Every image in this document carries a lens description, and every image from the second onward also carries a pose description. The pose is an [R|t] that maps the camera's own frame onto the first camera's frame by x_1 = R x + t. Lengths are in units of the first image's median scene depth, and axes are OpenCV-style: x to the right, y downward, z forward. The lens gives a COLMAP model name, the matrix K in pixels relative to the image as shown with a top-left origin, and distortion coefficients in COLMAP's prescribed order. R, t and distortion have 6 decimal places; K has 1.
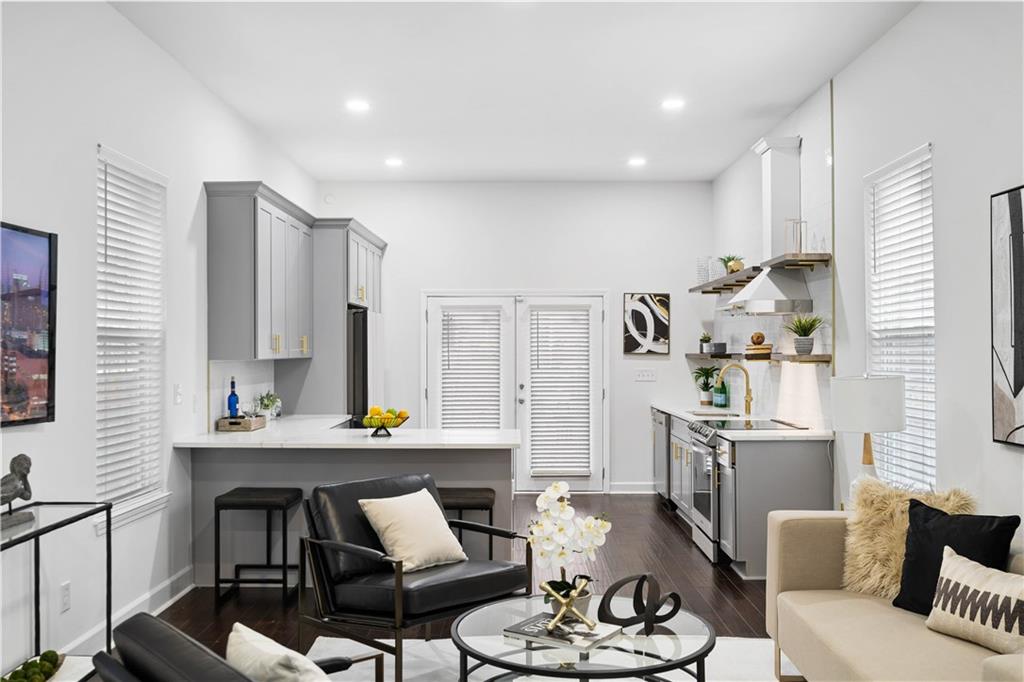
lens RADIAL K [[940.3, 0, 506.7], [0, 940.3, 339.1], [0, 0, 1]] dist [0.003820, 0.000000]
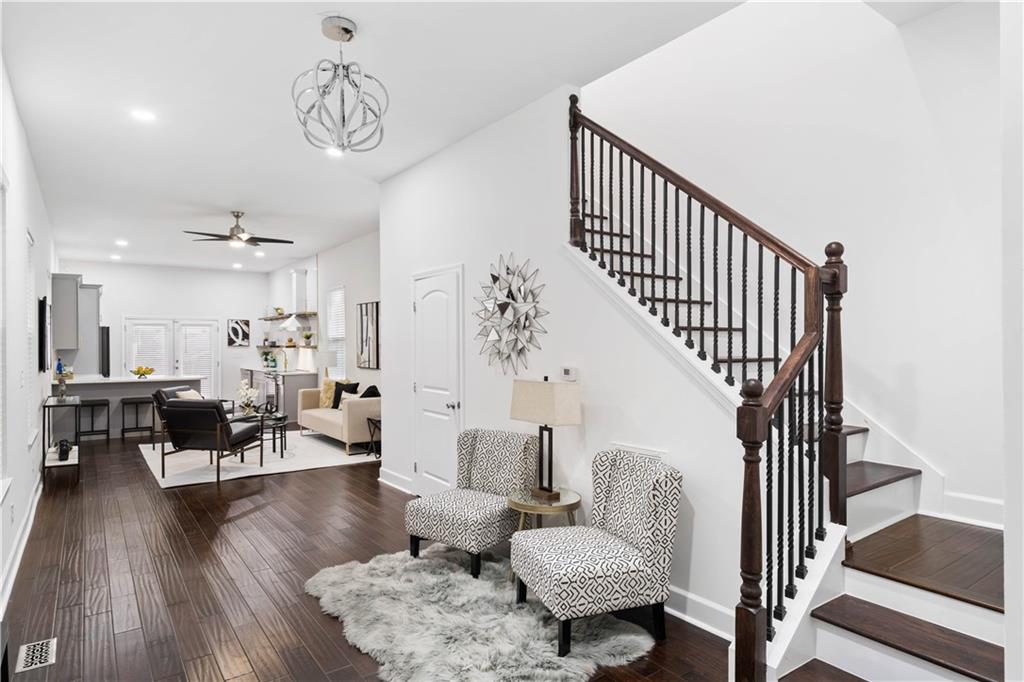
lens RADIAL K [[570.7, 0, 510.9], [0, 570.7, 345.0], [0, 0, 1]] dist [-0.019092, 0.001801]
pose [[0.793619, -0.004524, 0.608399, -0.210628], [-0.003947, 0.999913, 0.012585, -0.008380], [-0.608403, -0.012389, 0.793532, -0.640603]]
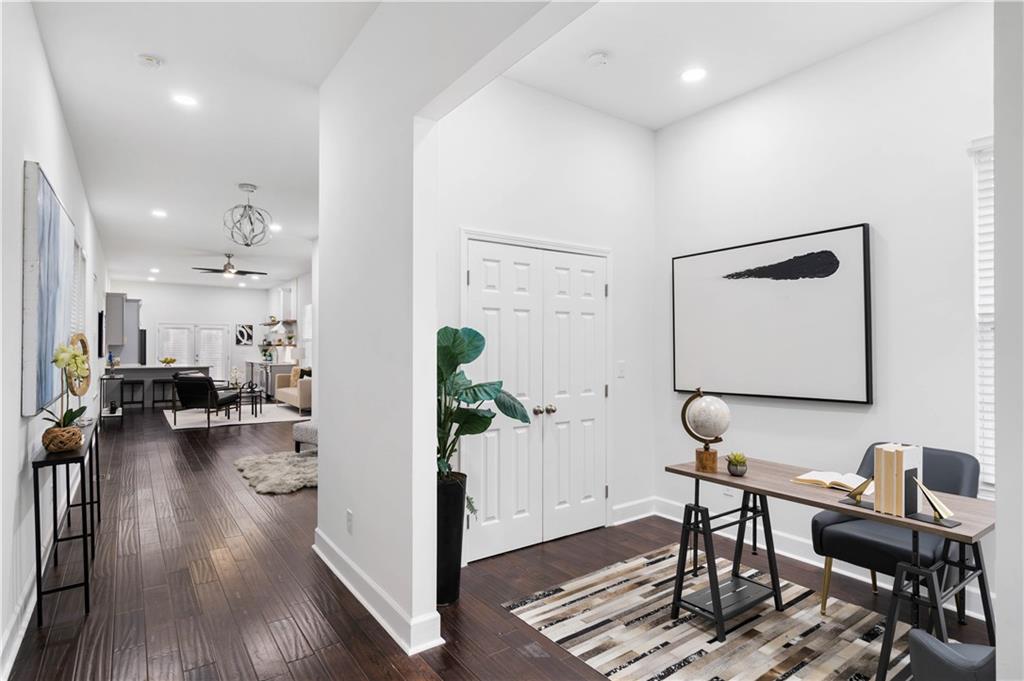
lens RADIAL K [[521.1, 0, 502.8], [0, 521.1, 343.6], [0, 0, 1]] dist [-0.010051, 0.002695]
pose [[0.808216, 0.005983, 0.588856, -0.207005], [-0.010497, 0.999936, 0.004248, -0.004400], [-0.588793, -0.009615, 0.808227, -1.068713]]
